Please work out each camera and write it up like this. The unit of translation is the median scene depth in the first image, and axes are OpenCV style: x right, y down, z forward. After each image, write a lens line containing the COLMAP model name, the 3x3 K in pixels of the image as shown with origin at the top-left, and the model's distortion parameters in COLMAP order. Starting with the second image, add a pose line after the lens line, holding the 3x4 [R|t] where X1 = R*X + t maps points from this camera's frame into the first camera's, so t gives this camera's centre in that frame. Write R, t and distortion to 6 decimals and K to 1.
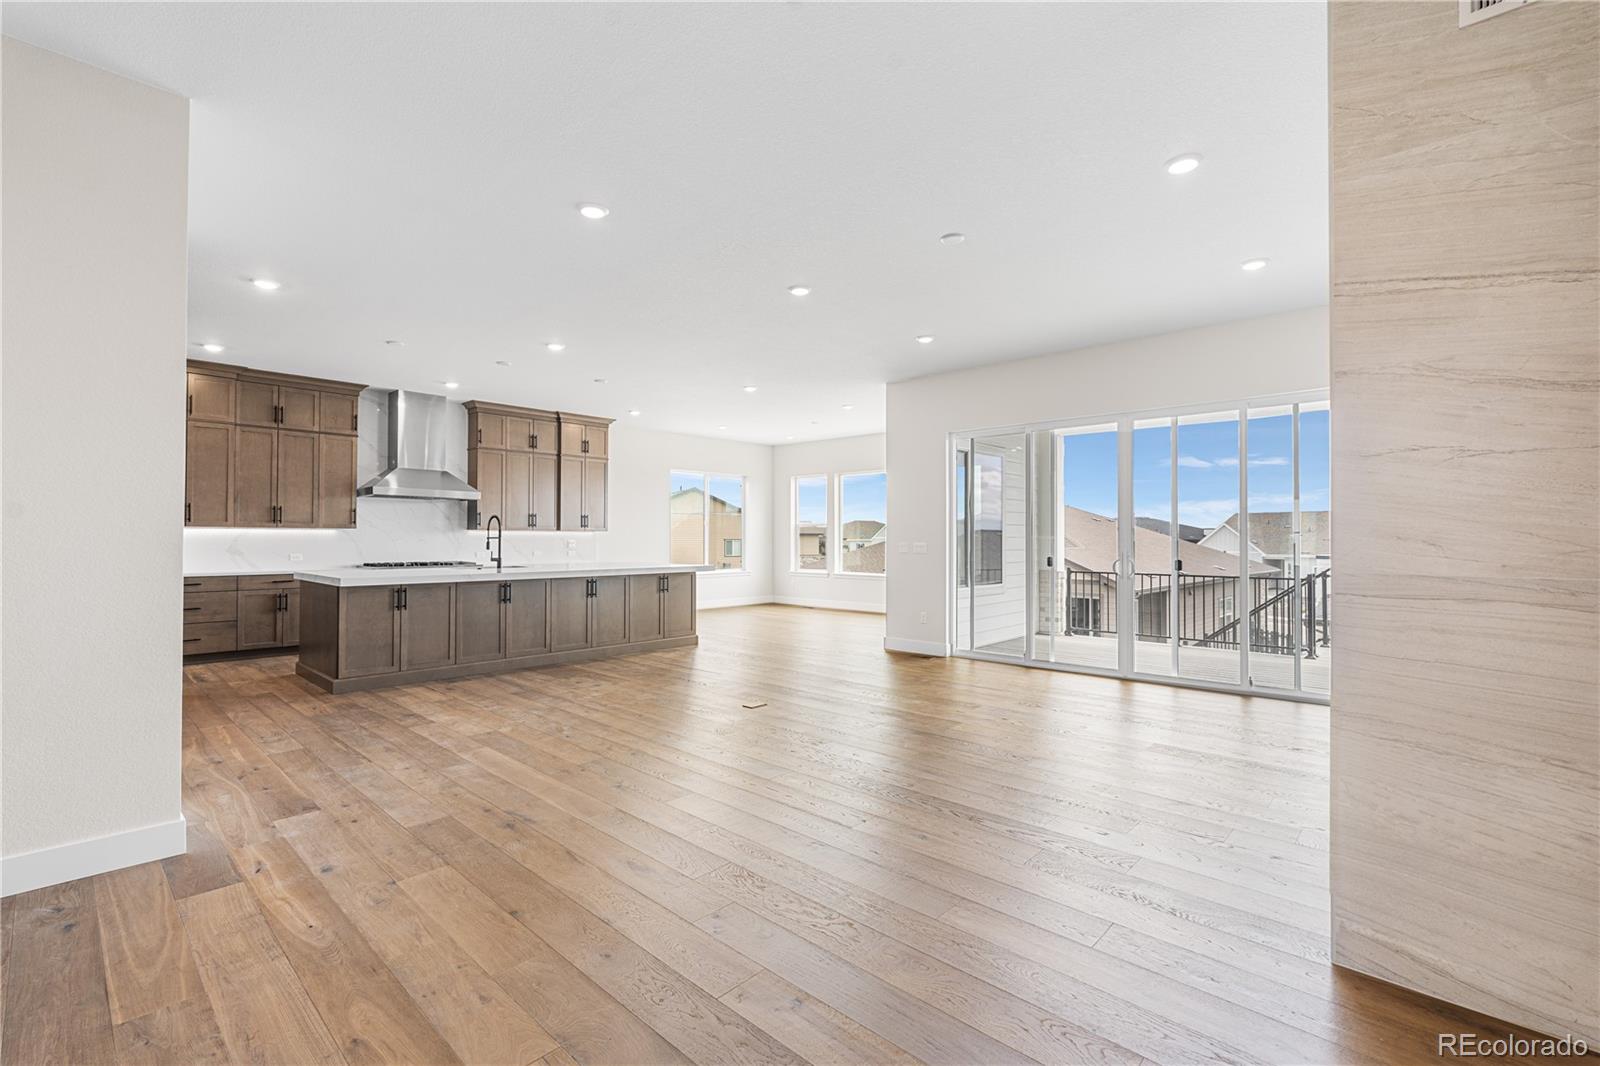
lens RADIAL K [[717.4, 0, 793.0], [0, 717.4, 538.8], [0, 0, 1]] dist [-0.002961, -0.000059]
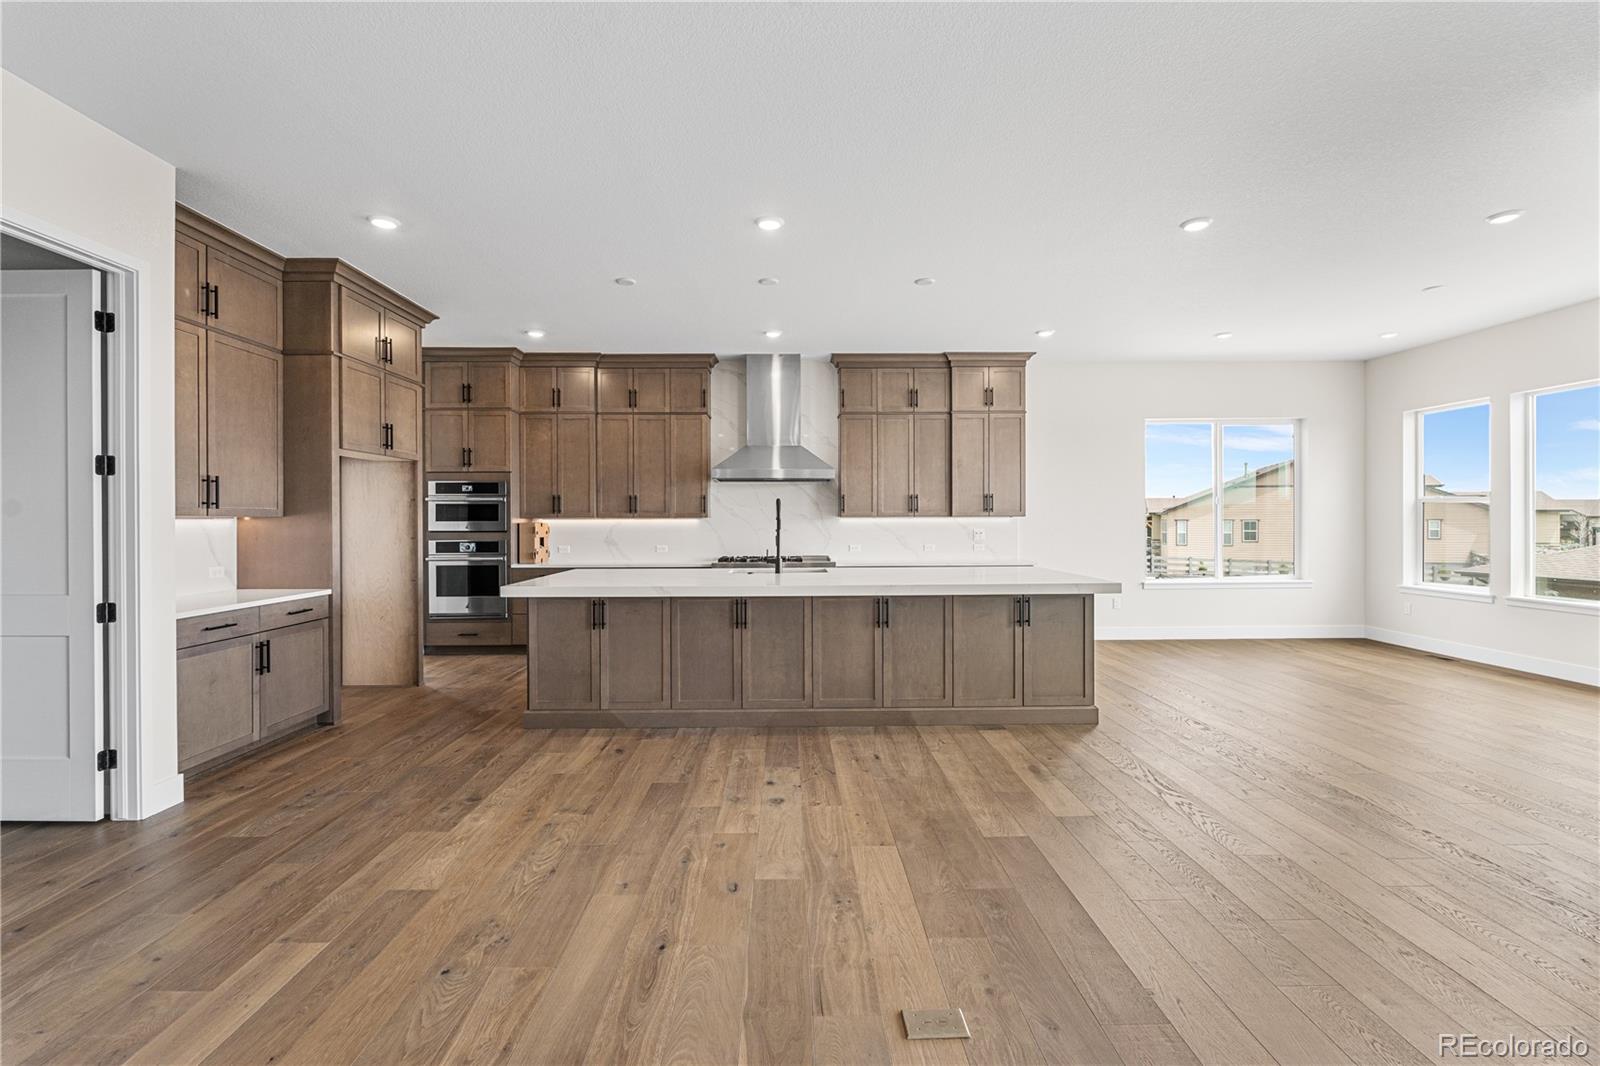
lens RADIAL K [[706.9, 0, 799.9], [0, 706.9, 530.5], [0, 0, 1]] dist [-0.001626, -0.000022]
pose [[0.696213, 0.005867, -0.717812, 0.099155], [0.005598, 0.999892, 0.013602, -0.009957], [0.717814, -0.013488, 0.696105, 0.472970]]
